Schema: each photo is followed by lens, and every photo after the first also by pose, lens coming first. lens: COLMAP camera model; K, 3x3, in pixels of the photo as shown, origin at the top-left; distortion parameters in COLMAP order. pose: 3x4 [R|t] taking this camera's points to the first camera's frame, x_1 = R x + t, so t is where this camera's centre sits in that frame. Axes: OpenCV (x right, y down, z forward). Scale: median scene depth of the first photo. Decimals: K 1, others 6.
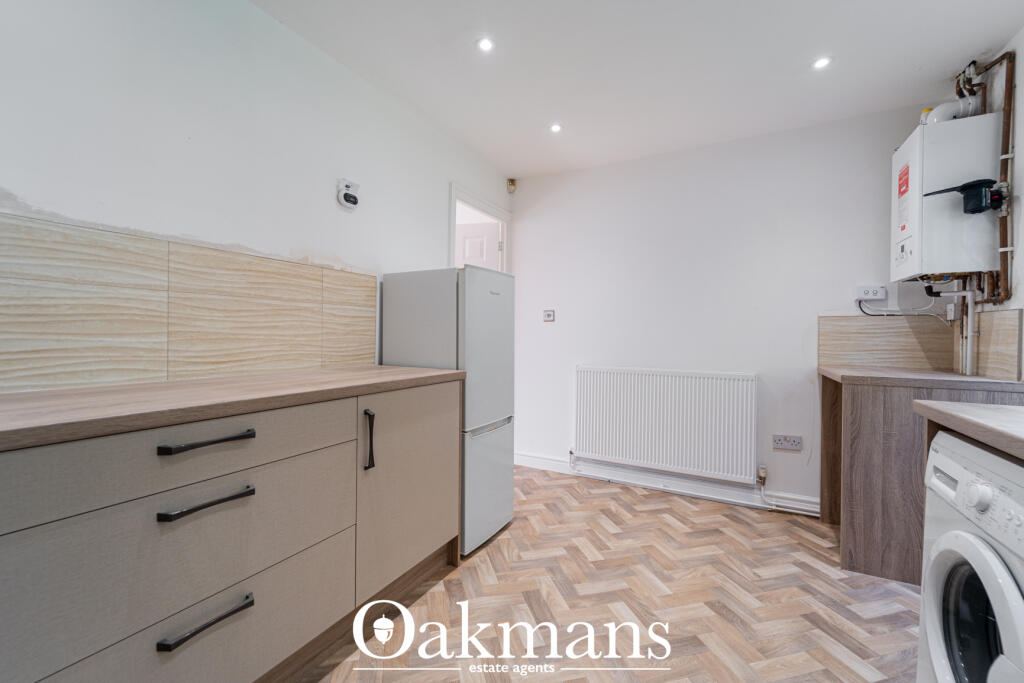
lens RADIAL K [[412.9, 0, 512.2], [0, 412.9, 336.8], [0, 0, 1]] dist [-0.000718, -0.000359]
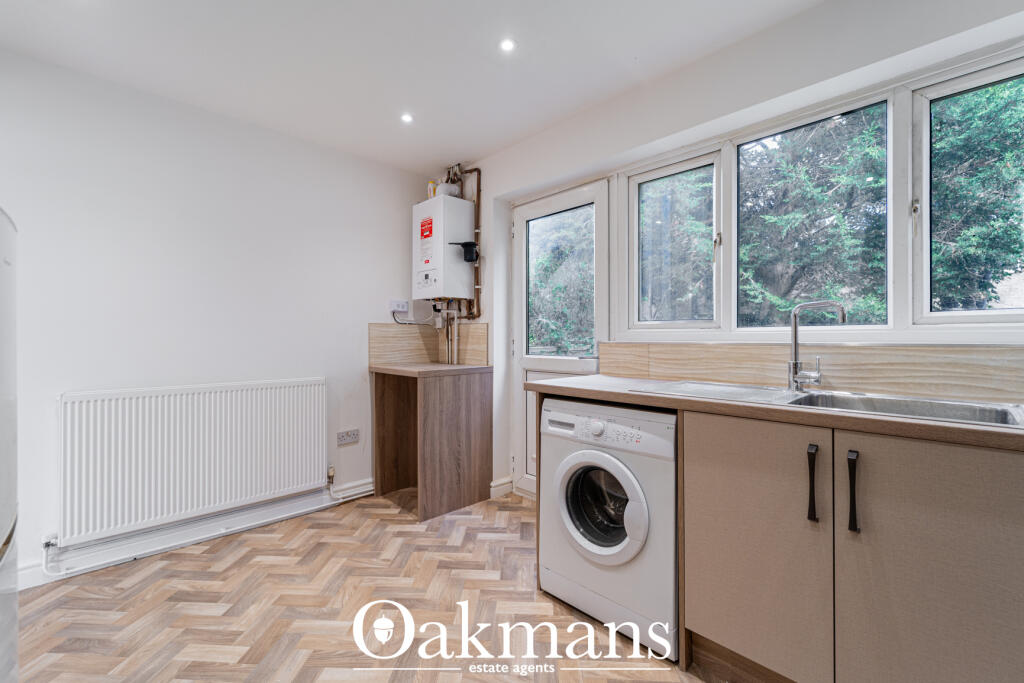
lens RADIAL K [[423.2, 0, 500.3], [0, 423.2, 337.5], [0, 0, 1]] dist [0.000148, -0.000525]
pose [[0.318094, -0.008863, 0.948018, -0.314416], [0.007496, 0.999949, 0.006834, -0.015951], [-0.948030, 0.004933, 0.318144, 0.299868]]
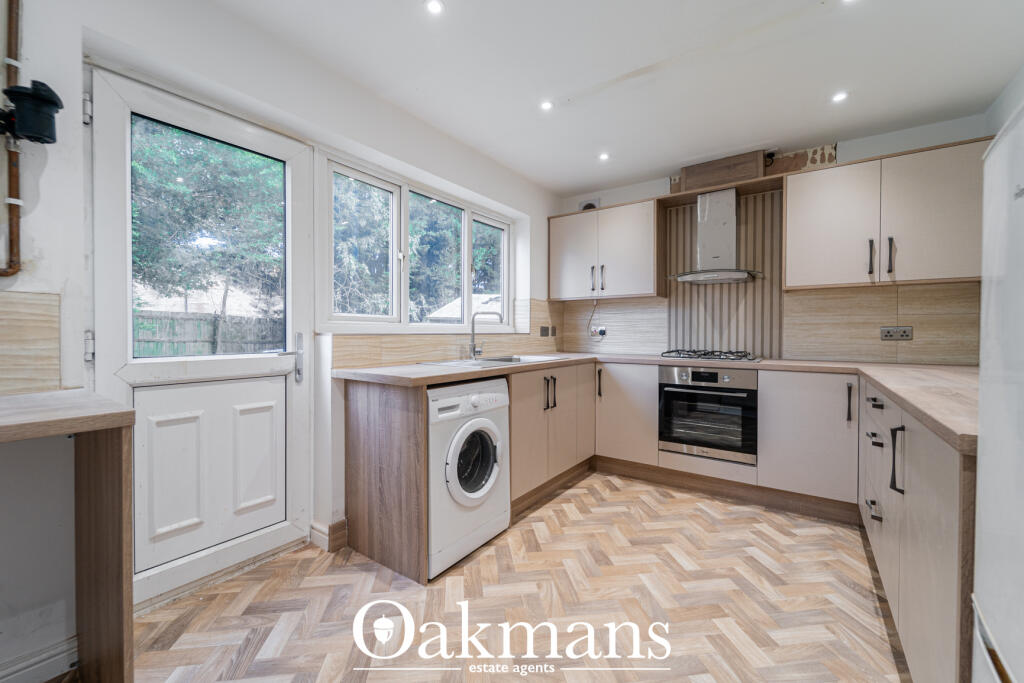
lens RADIAL K [[415.7, 0, 506.6], [0, 415.7, 338.8], [0, 0, 1]] dist [-0.000079, -0.000388]
pose [[-0.990553, -0.017015, 0.136067, 0.693435], [-0.014021, 0.999639, 0.022932, -0.006793], [-0.136408, 0.020808, -0.990434, 2.047797]]
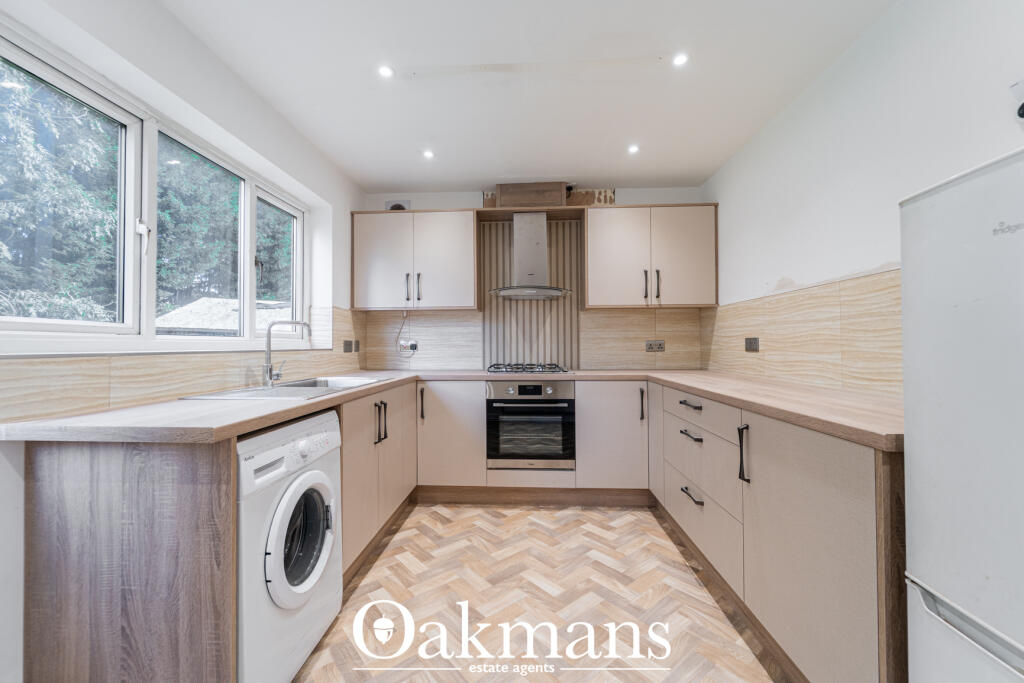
lens RADIAL K [[415.7, 0, 506.6], [0, 415.7, 338.8], [0, 0, 1]] dist [-0.000079, -0.000388]
pose [[-0.907015, -0.014406, -0.420851, 0.873258], [-0.008417, 0.999835, -0.016084, -0.007808], [0.421014, -0.011046, -0.906987, 1.862901]]
